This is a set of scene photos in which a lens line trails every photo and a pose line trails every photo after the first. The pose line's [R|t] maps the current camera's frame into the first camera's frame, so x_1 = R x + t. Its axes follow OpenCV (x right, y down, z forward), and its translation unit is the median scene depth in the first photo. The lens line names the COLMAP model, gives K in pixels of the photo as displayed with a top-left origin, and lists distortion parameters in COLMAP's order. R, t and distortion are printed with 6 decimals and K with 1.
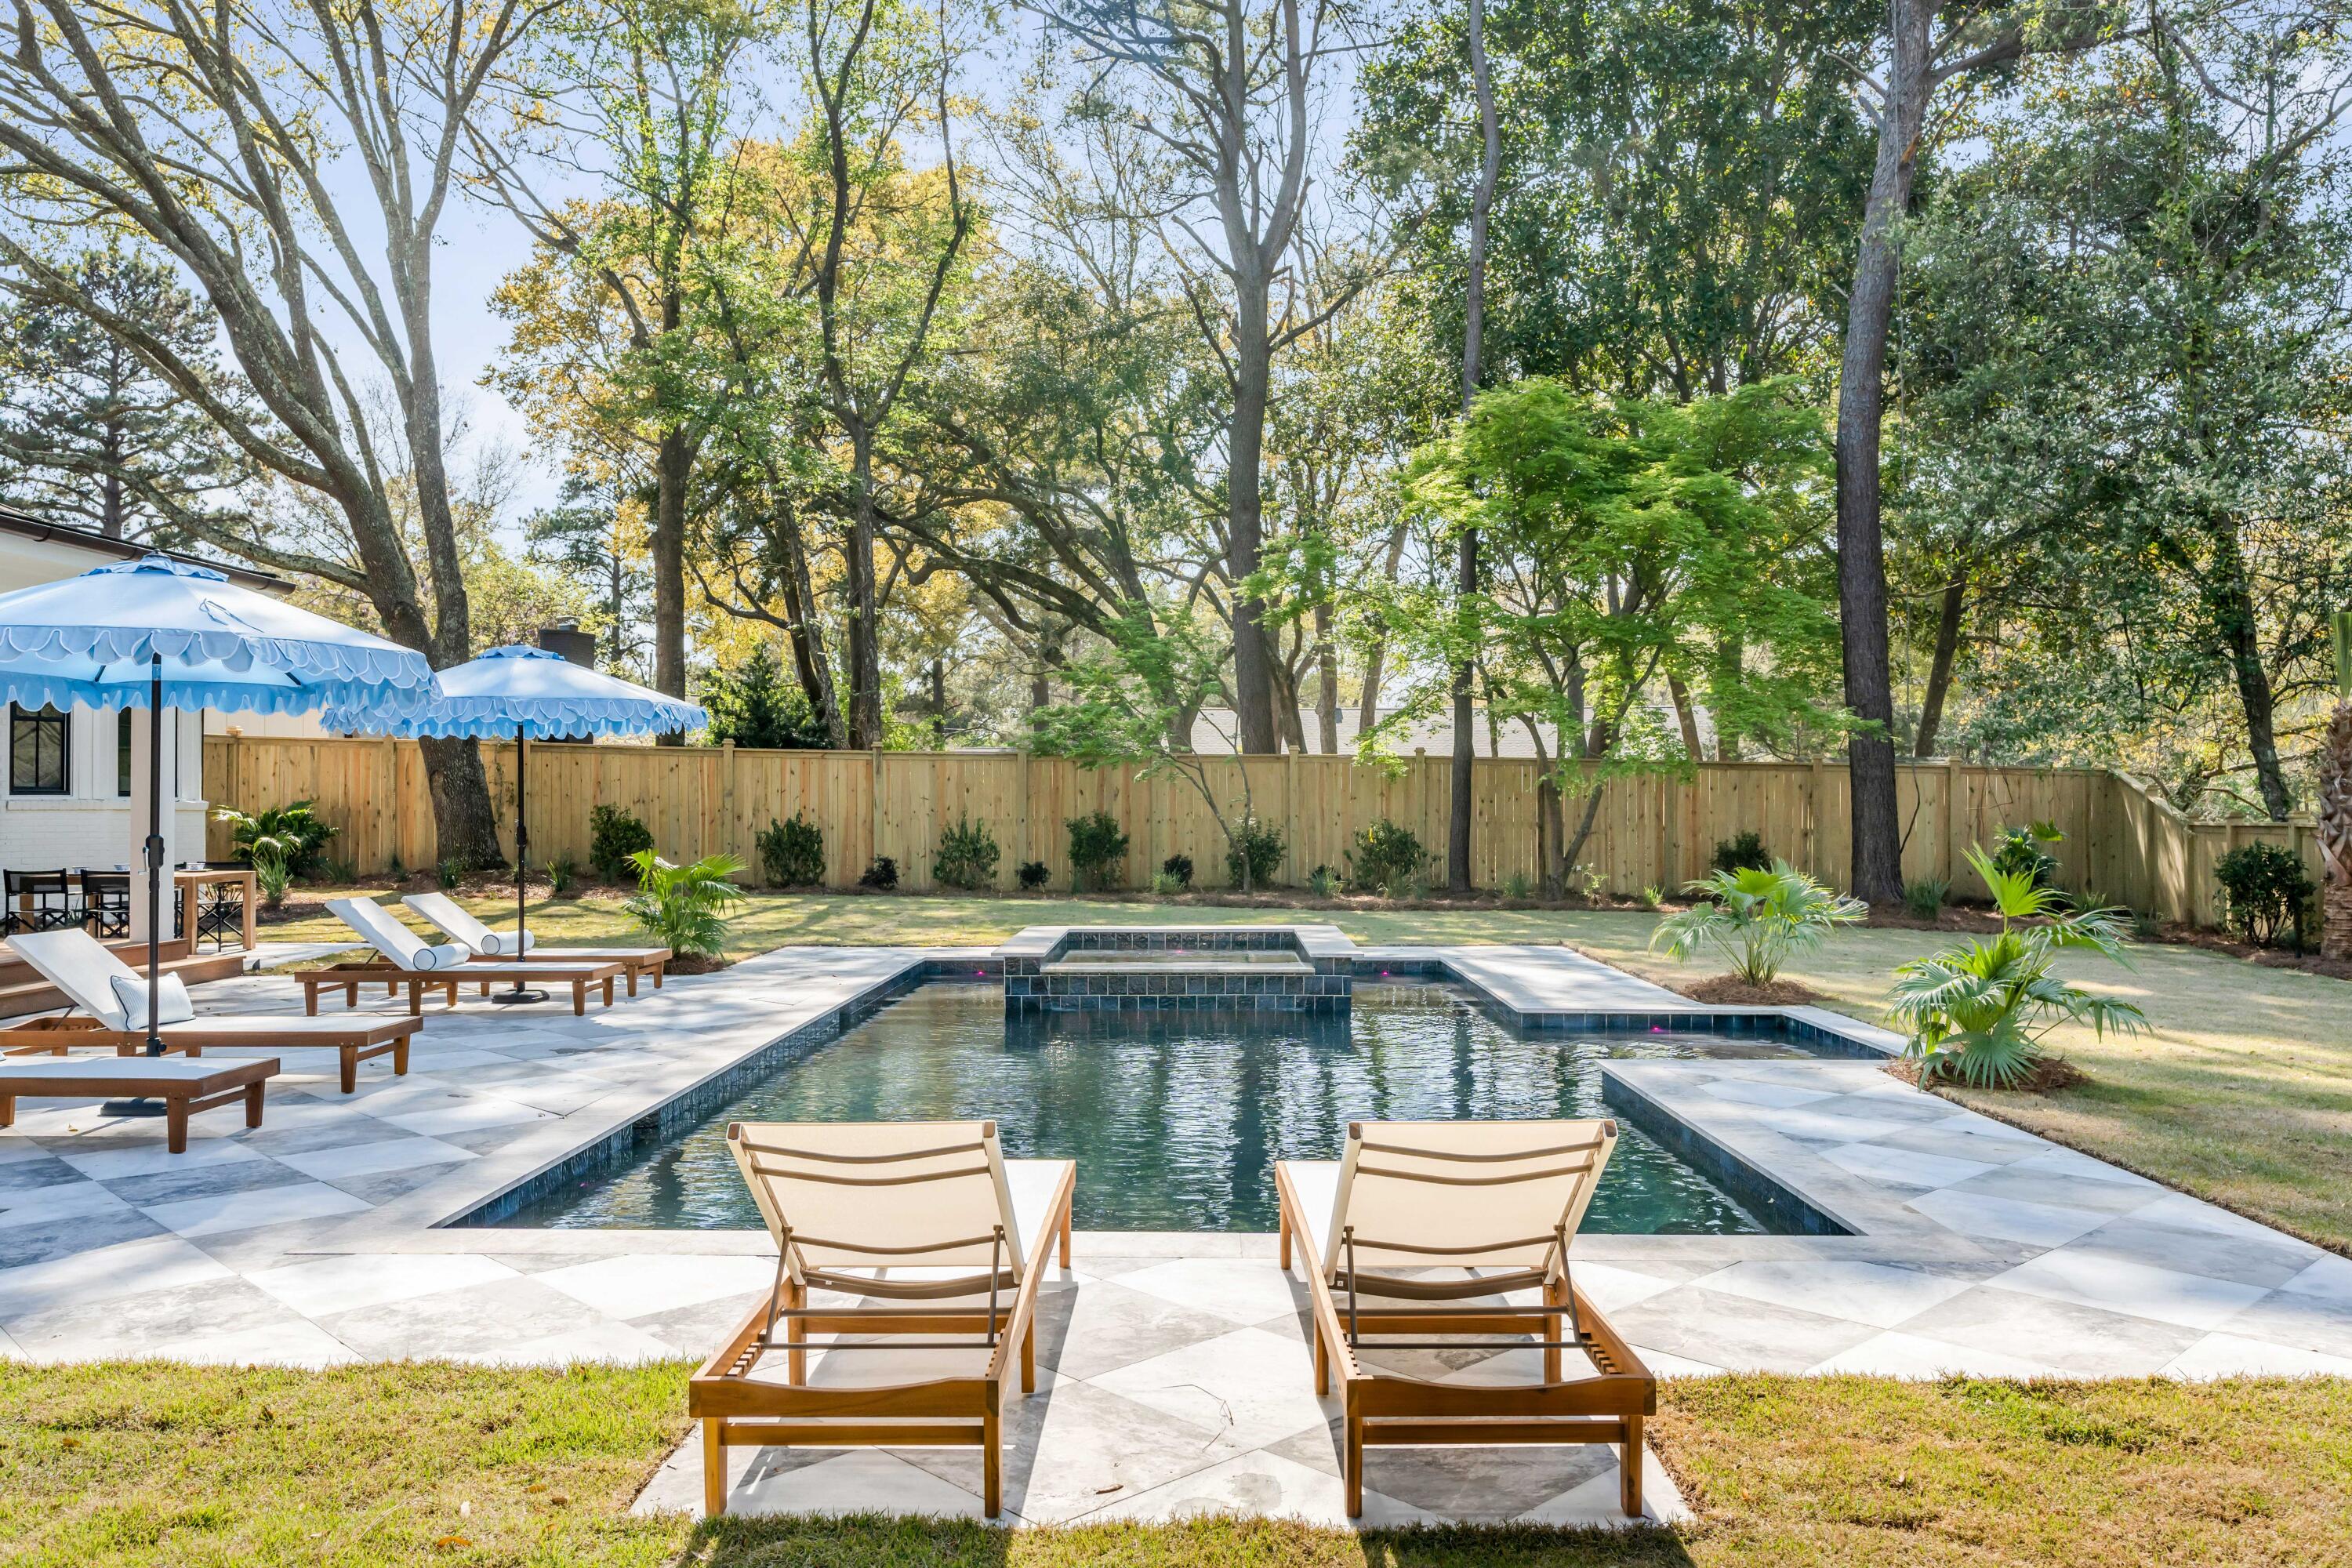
lens RADIAL K [[1922.7, 0, 1176.0], [0, 1922.7, 784.0], [0, 0, 1]] dist [-0.000415, -0.006166]
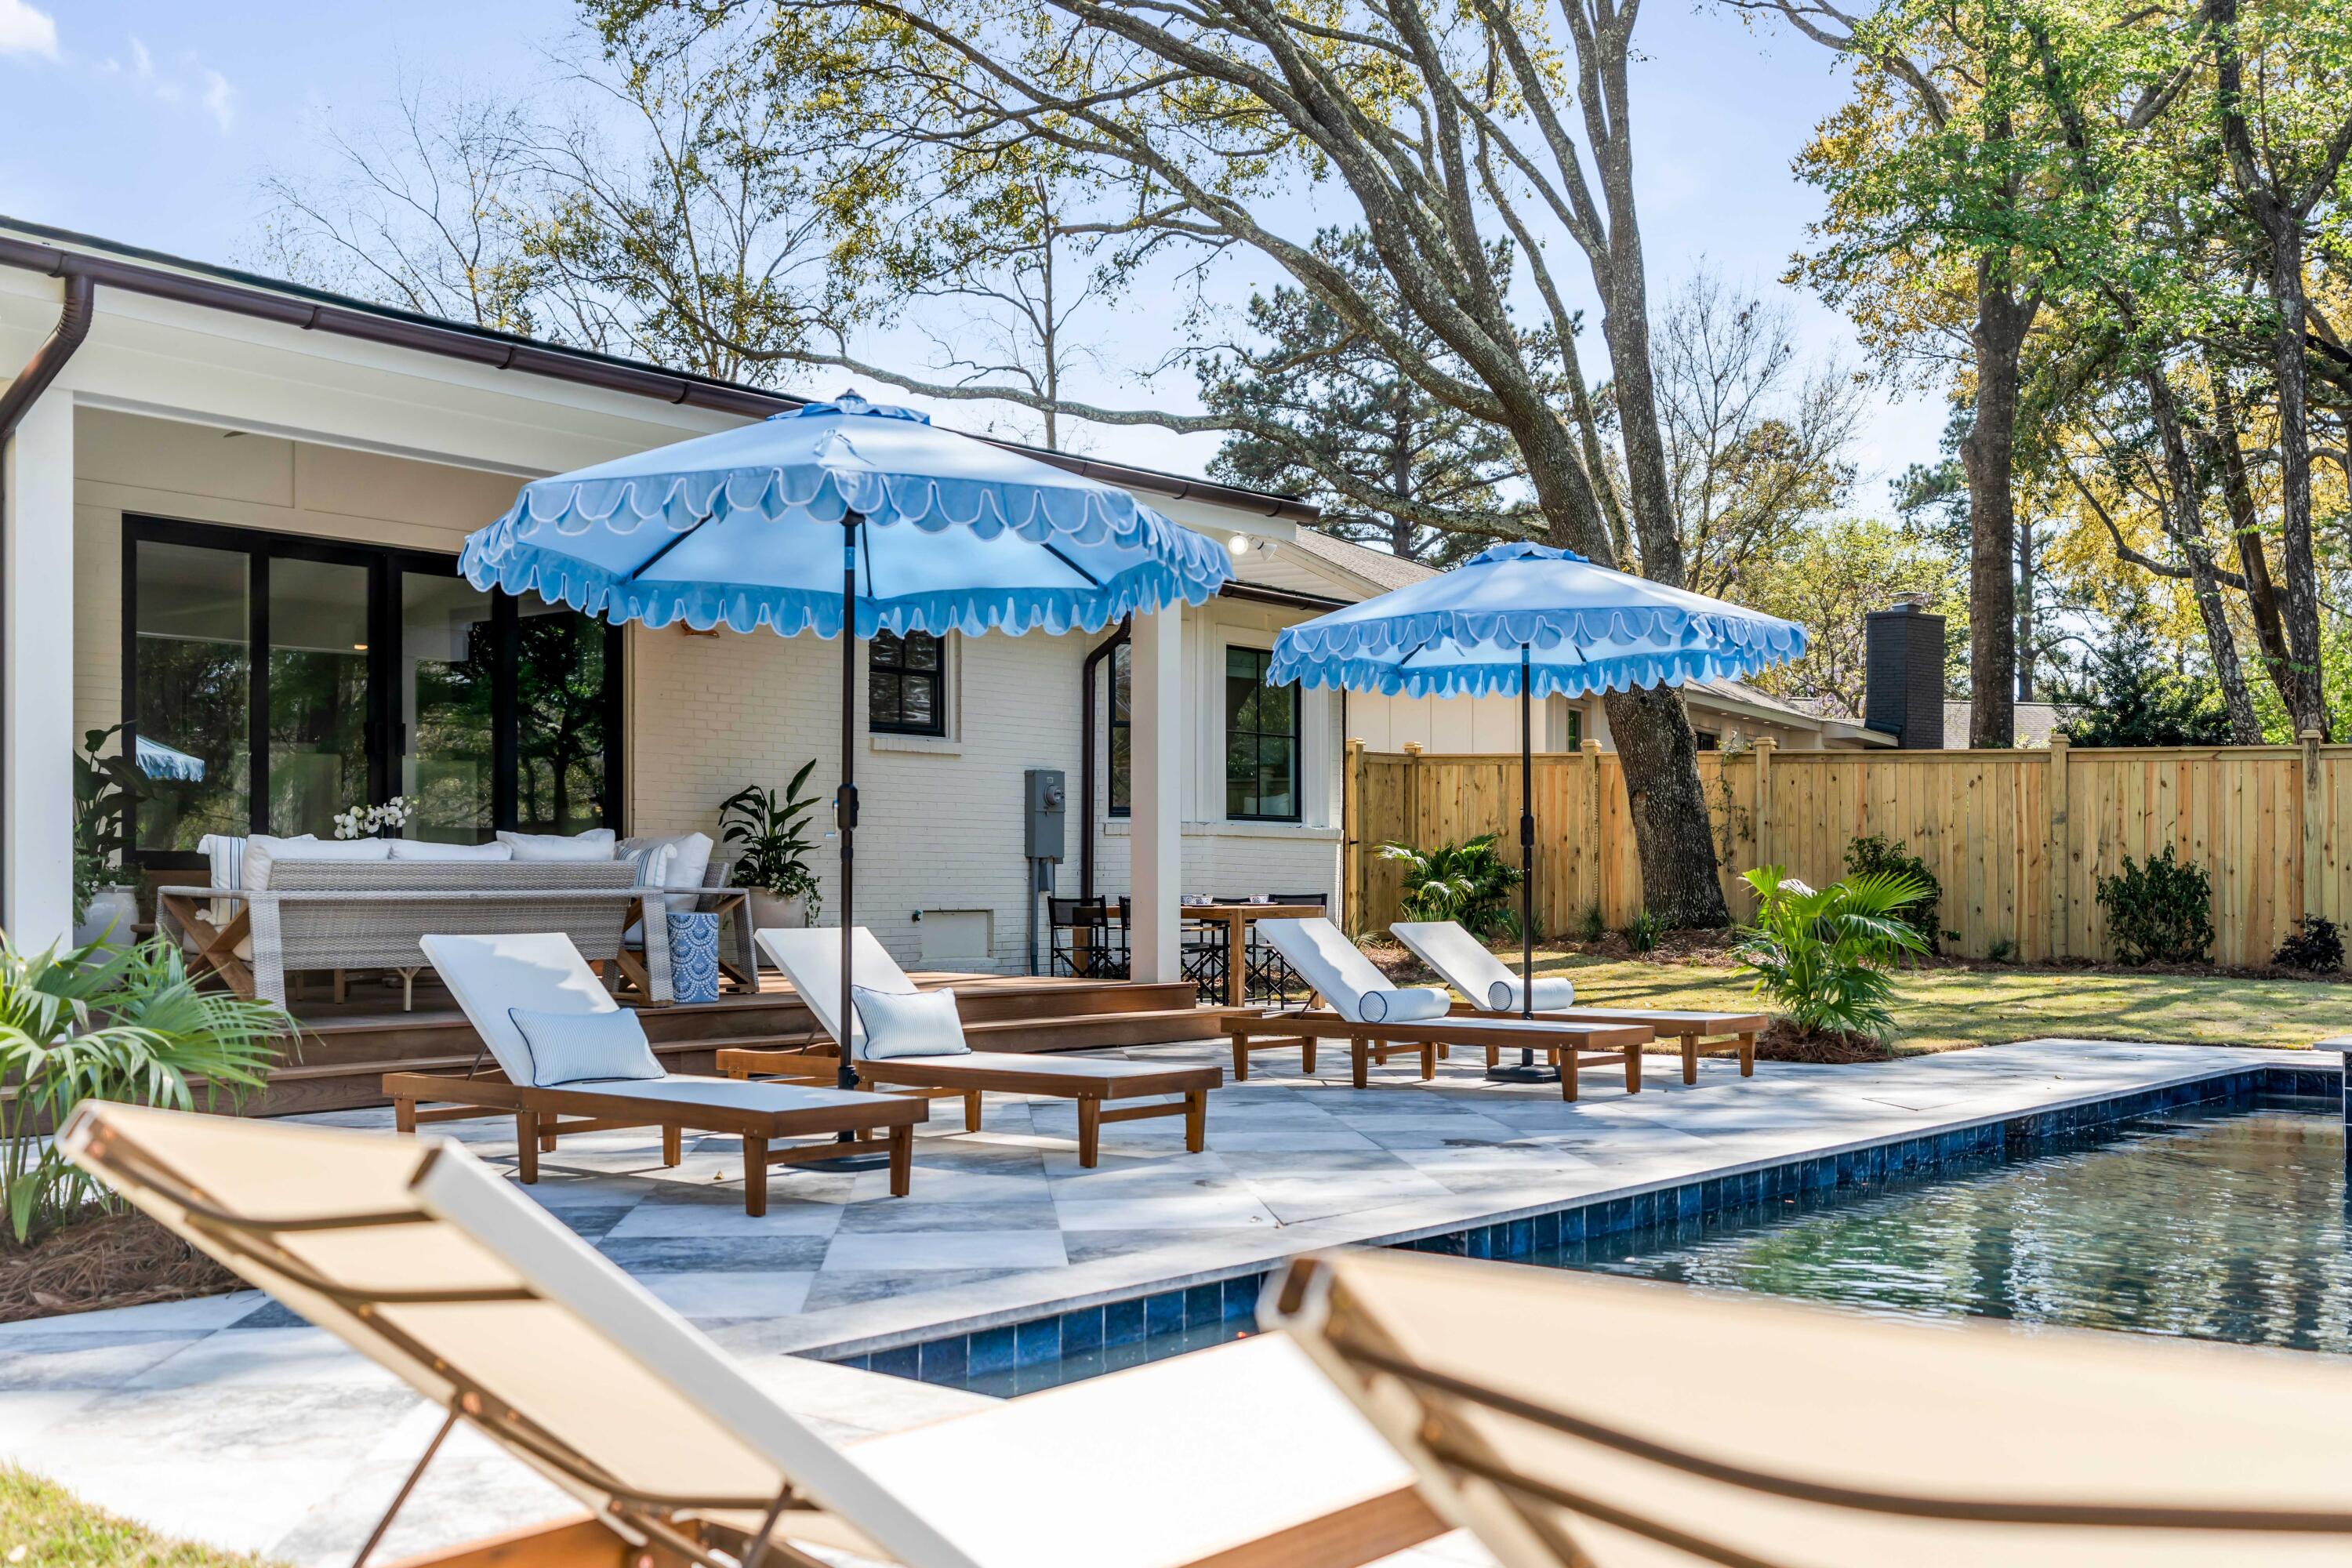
lens RADIAL K [[2353.2, 0, 1175.2], [0, 2353.2, 924.2], [0, 0, 1]] dist [0.003985, 0.007329]
pose [[0.747969, 0.007431, -0.663692, 0.075055], [-0.003094, 0.999965, 0.007710, 0.036907], [0.663726, -0.003714, 0.747967, 0.215838]]
